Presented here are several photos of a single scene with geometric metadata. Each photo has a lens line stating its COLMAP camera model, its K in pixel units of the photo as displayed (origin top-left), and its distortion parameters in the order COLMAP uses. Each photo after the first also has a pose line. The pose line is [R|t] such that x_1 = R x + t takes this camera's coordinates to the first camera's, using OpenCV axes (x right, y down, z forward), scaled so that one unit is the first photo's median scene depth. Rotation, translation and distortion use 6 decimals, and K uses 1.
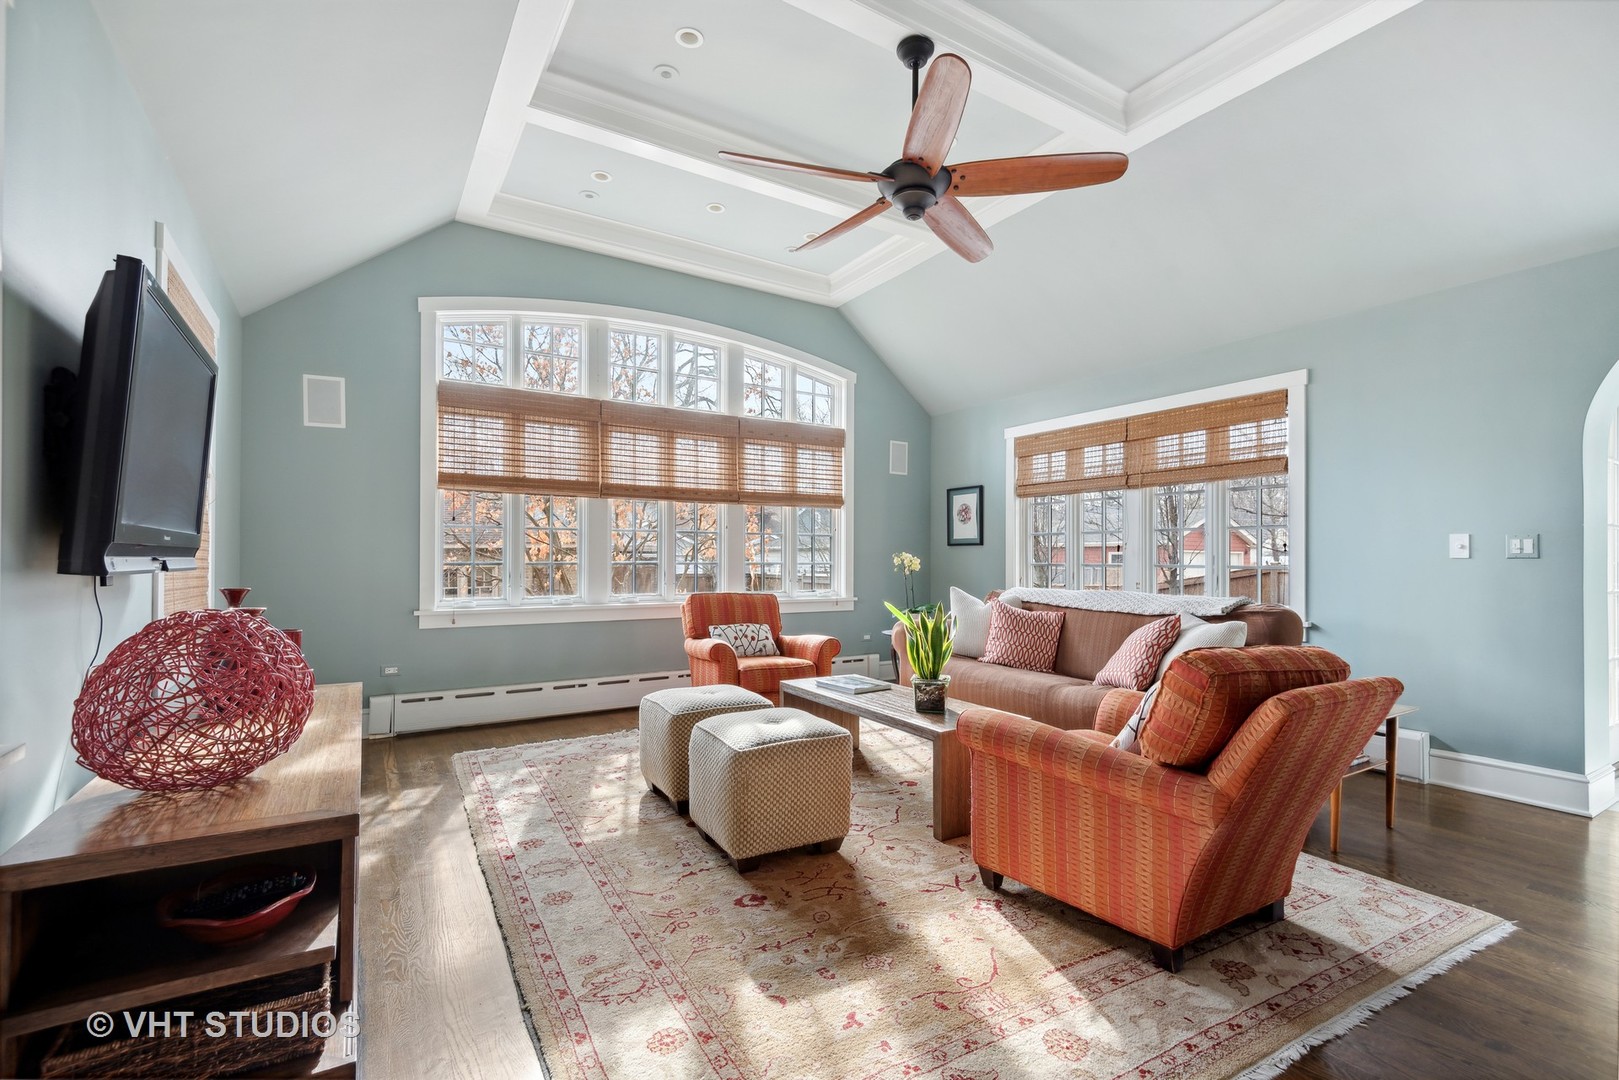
lens RADIAL K [[738.1, 0, 814.2], [0, 738.1, 554.0], [0, 0, 1]] dist [0.010046, -0.001045]
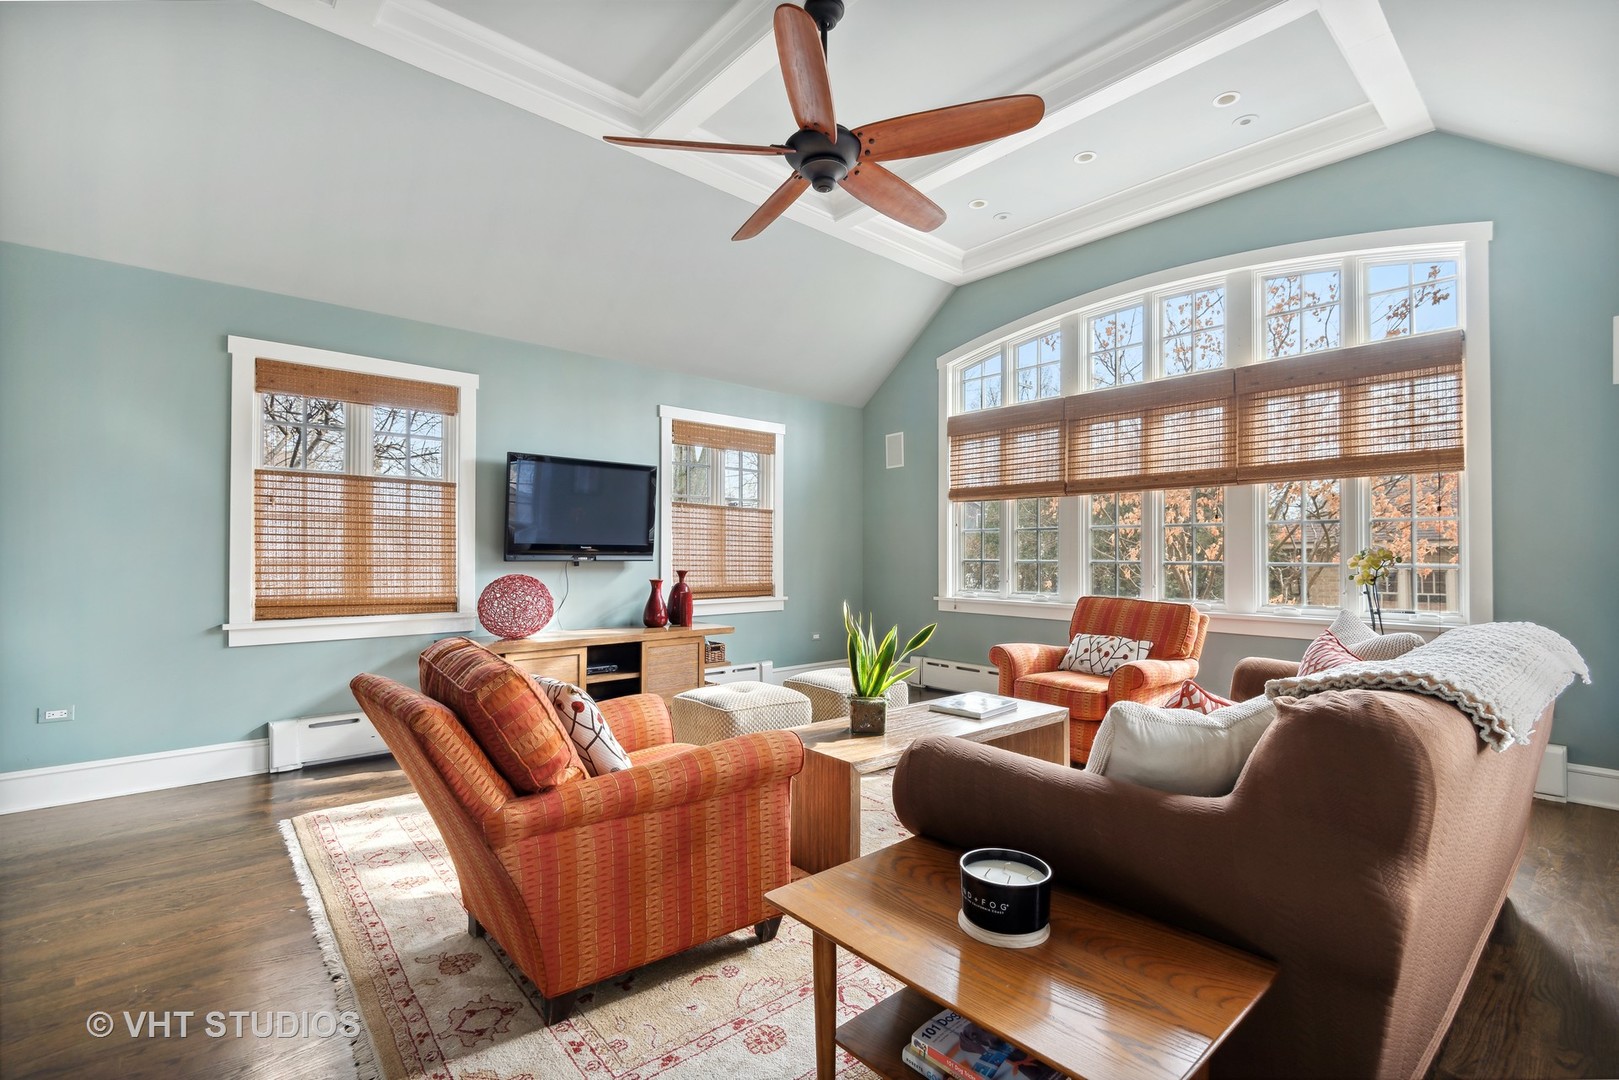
lens RADIAL K [[738.1, 0, 816.2], [0, 738.1, 546.1], [0, 0, 1]] dist [0.010046, -0.001045]
pose [[0.175639, -0.011304, -0.984390, 0.624260], [0.015345, 0.999844, -0.008744, -0.004870], [0.984335, -0.013570, 0.175785, 0.487787]]
